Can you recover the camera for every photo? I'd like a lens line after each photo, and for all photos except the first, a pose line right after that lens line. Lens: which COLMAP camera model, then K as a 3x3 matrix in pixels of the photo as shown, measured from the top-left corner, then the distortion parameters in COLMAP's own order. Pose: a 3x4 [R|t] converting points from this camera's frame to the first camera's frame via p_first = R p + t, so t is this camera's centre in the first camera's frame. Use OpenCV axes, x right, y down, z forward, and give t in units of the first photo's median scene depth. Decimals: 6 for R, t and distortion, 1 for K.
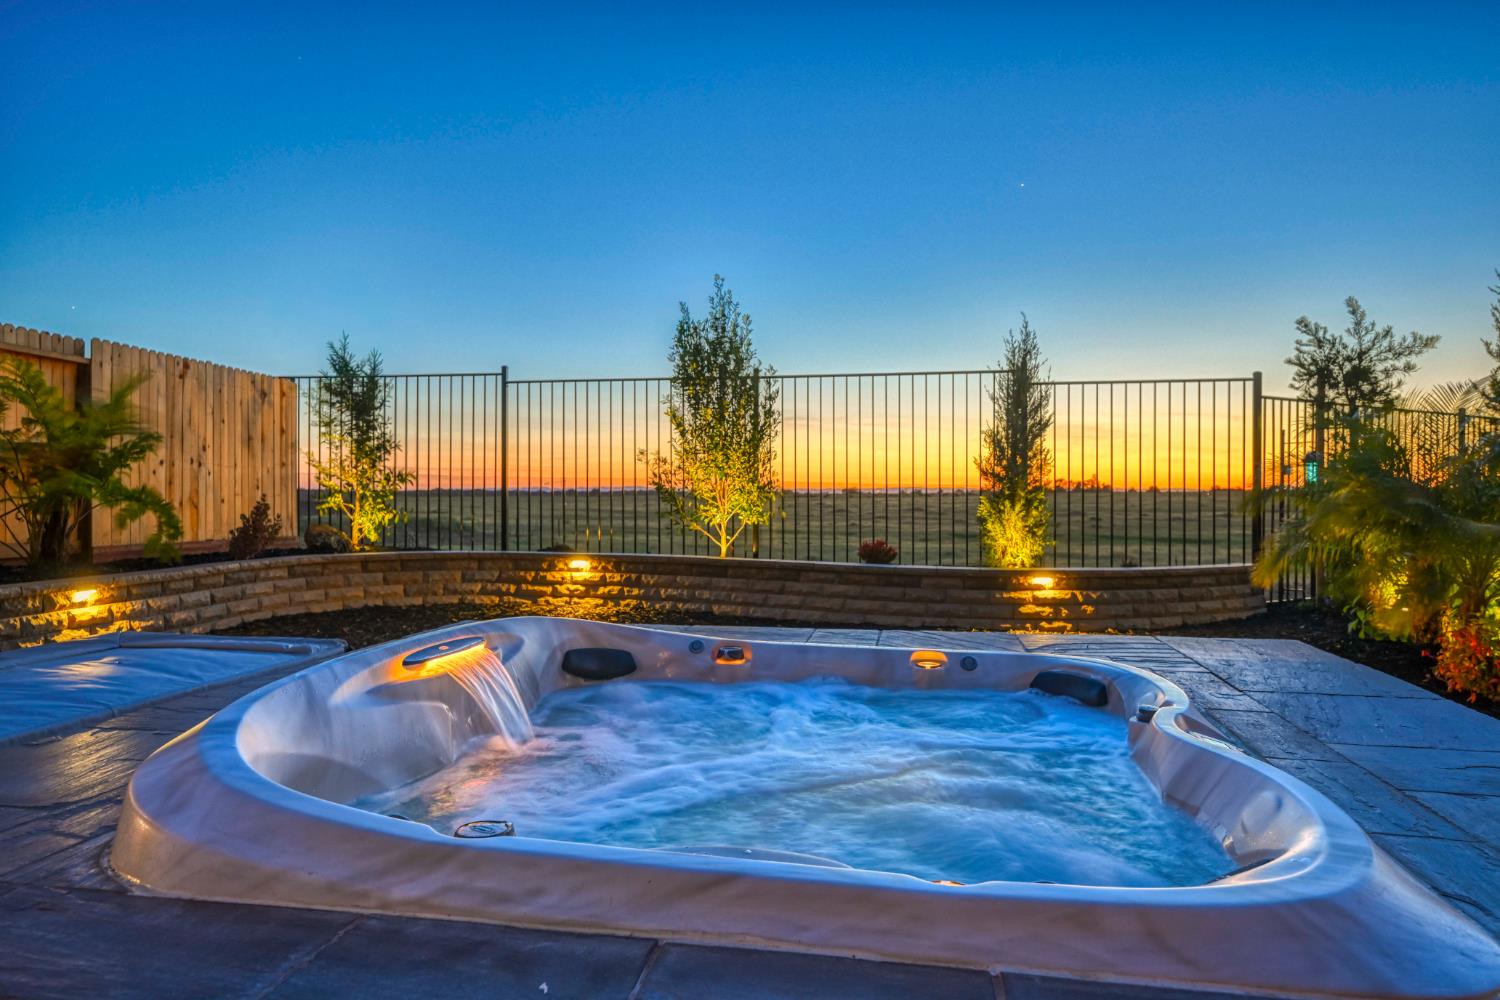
lens RADIAL K [[926.6, 0, 757.8], [0, 926.6, 505.0], [0, 0, 1]] dist [-0.001816, -0.000325]
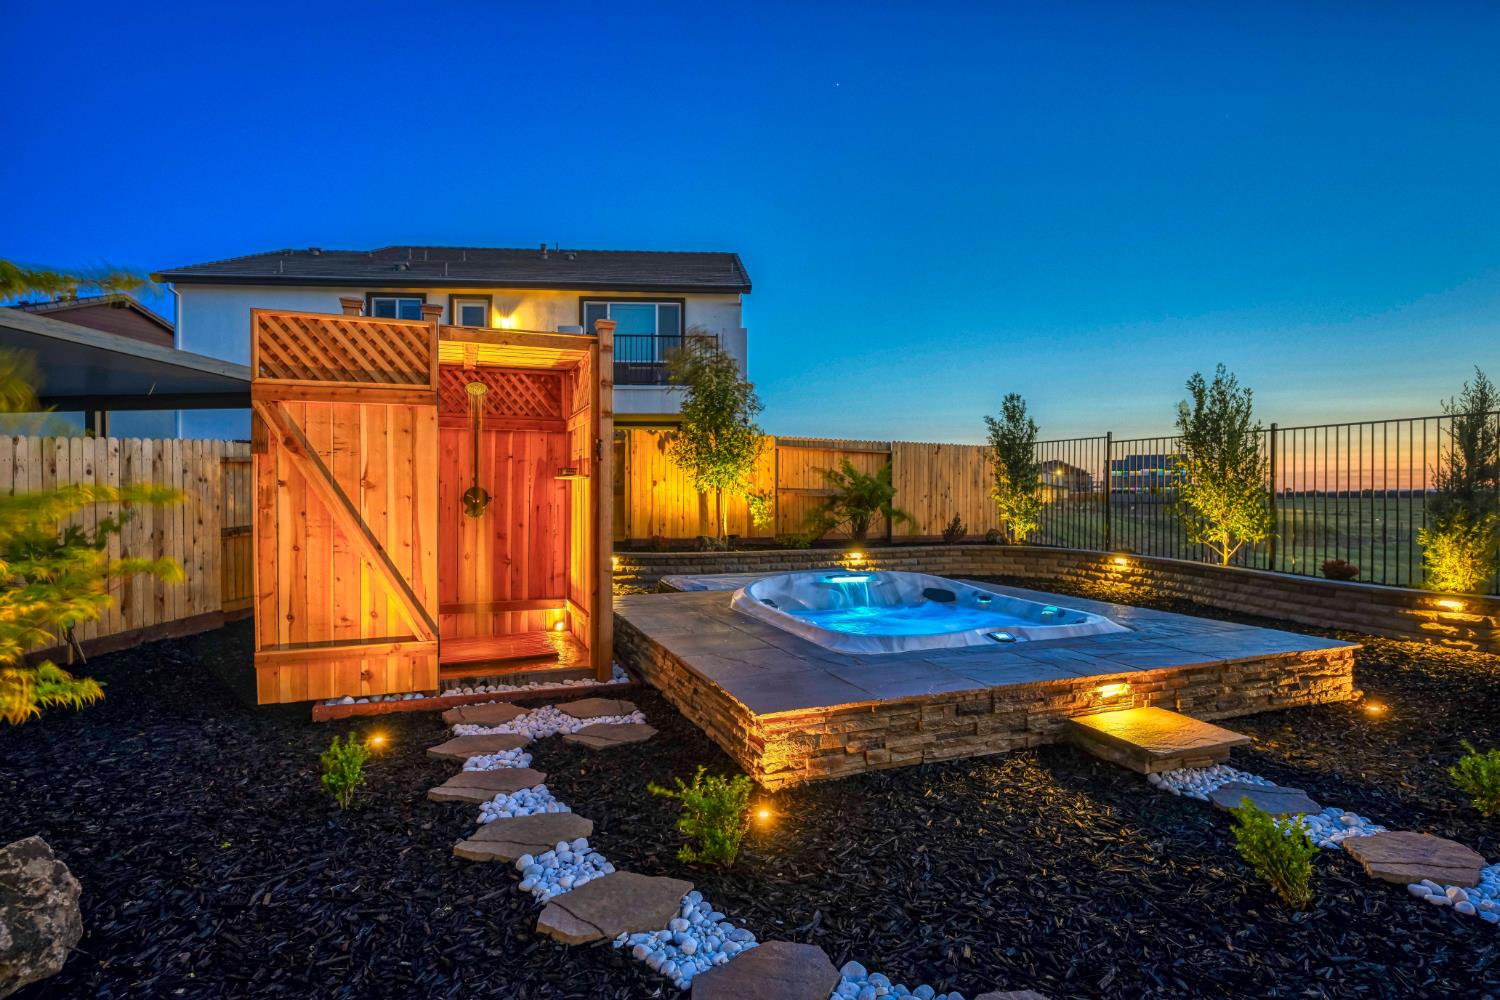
lens RADIAL K [[760.1, 0, 752.7], [0, 760.1, 501.0], [0, 0, 1]] dist [0.000307, -0.000611]
pose [[0.526458, 0.008627, -0.850157, 0.628547], [-0.011313, 0.999931, 0.003141, -0.038323], [0.850126, 0.007964, 0.526520, -0.233282]]
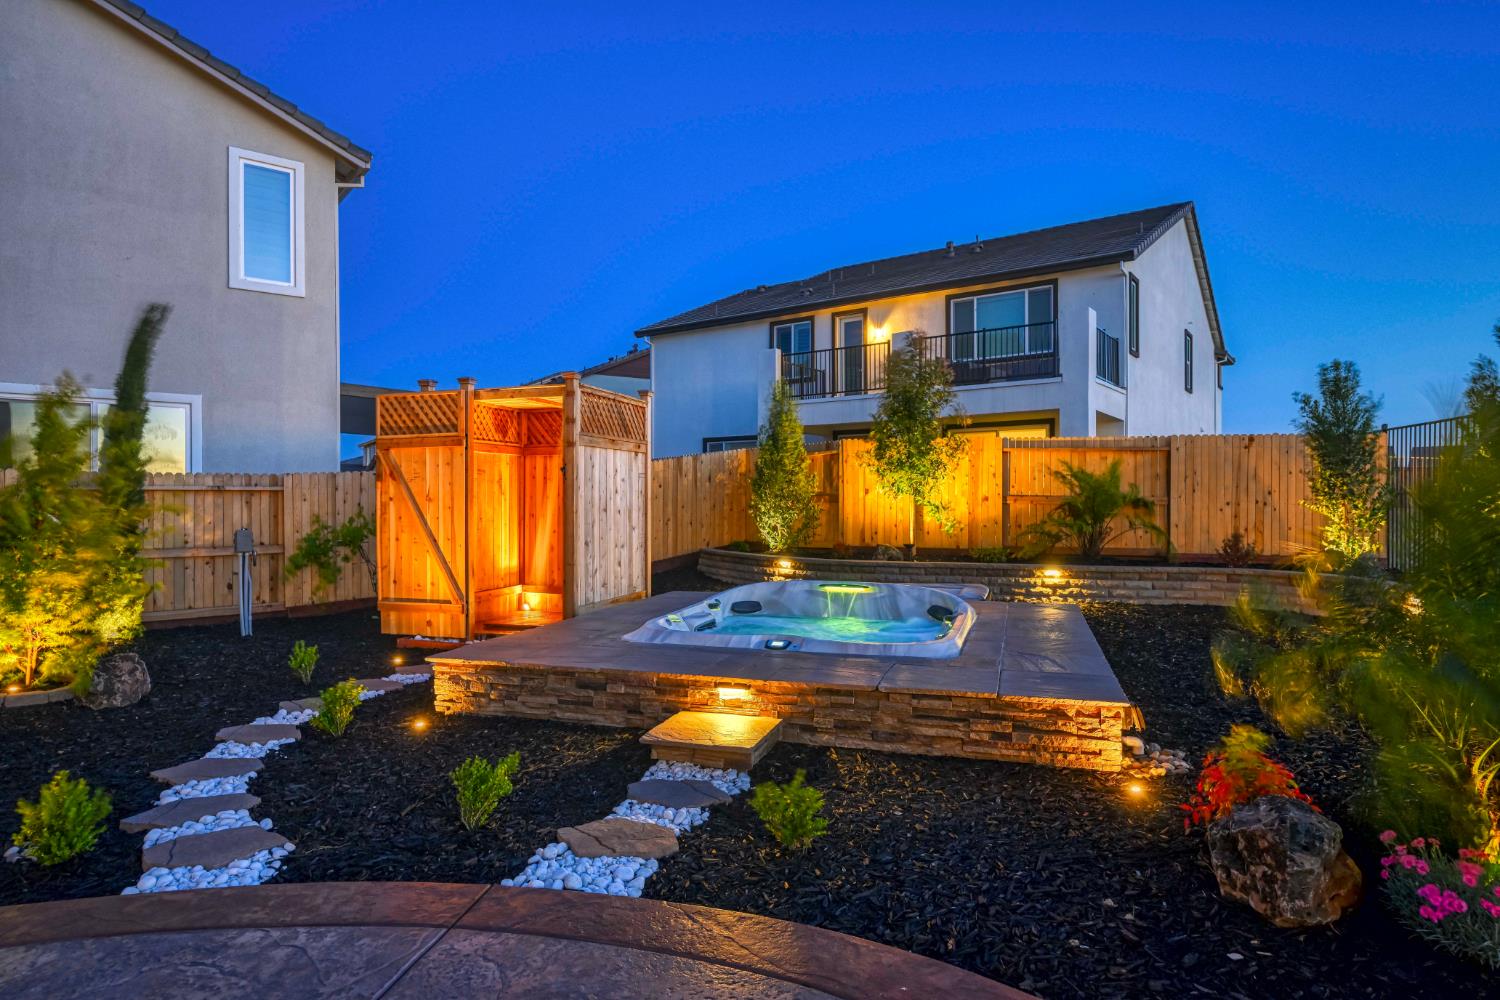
lens RADIAL K [[838.0, 0, 752.4], [0, 838.0, 498.0], [0, 0, 1]] dist [-0.005402, -0.000799]
pose [[-0.136295, -0.000001, -0.990668, 0.943777], [-0.008189, 0.999966, 0.001126, -0.053572], [0.990634, 0.008266, -0.136290, 0.407397]]
